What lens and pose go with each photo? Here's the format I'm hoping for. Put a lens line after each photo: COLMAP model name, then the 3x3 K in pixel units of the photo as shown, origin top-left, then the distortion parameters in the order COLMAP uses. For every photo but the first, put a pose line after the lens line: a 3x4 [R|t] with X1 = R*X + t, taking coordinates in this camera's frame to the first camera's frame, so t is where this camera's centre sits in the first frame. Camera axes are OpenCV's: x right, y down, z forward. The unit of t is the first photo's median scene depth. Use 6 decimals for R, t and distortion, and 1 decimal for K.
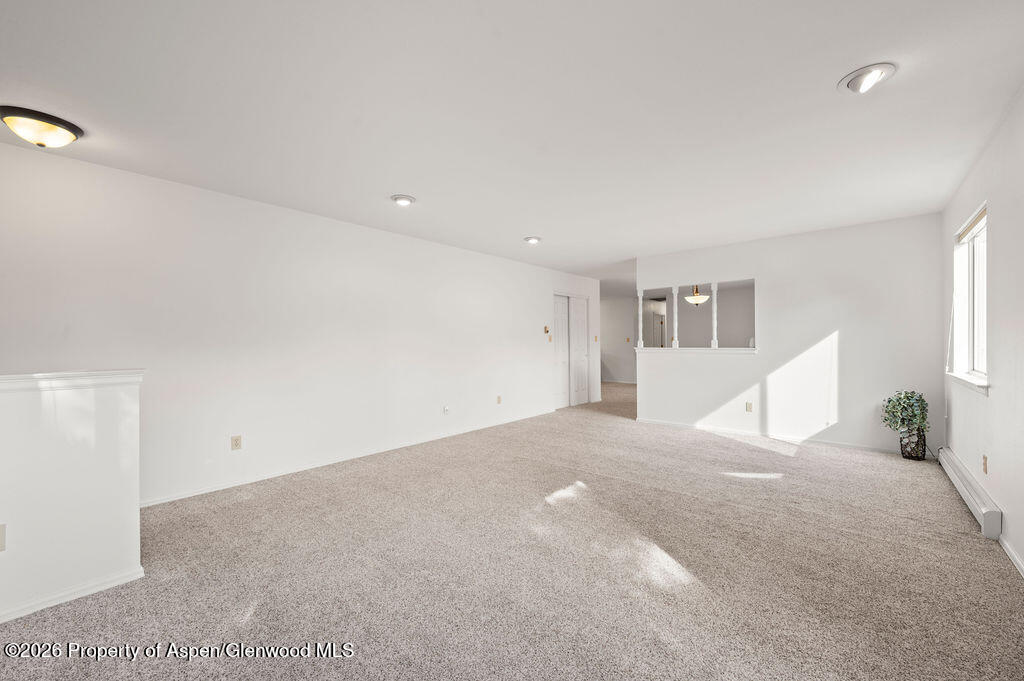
lens RADIAL K [[411.1, 0, 511.3], [0, 411.1, 343.8], [0, 0, 1]] dist [0.002386, -0.000991]
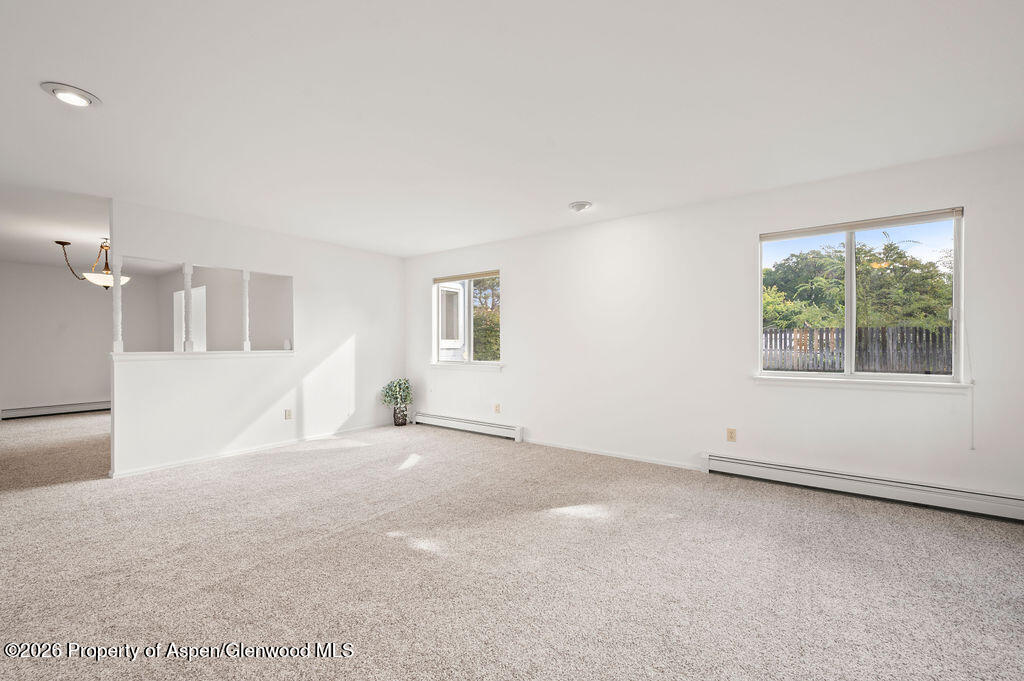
lens RADIAL K [[411.1, 0, 533.4], [0, 411.1, 348.1], [0, 0, 1]] dist [0.002386, -0.000991]
pose [[-0.117695, -0.006551, 0.993028, -0.495283], [0.005416, 0.999959, 0.007239, 0.002444], [-0.993035, 0.006230, -0.117655, 0.700055]]
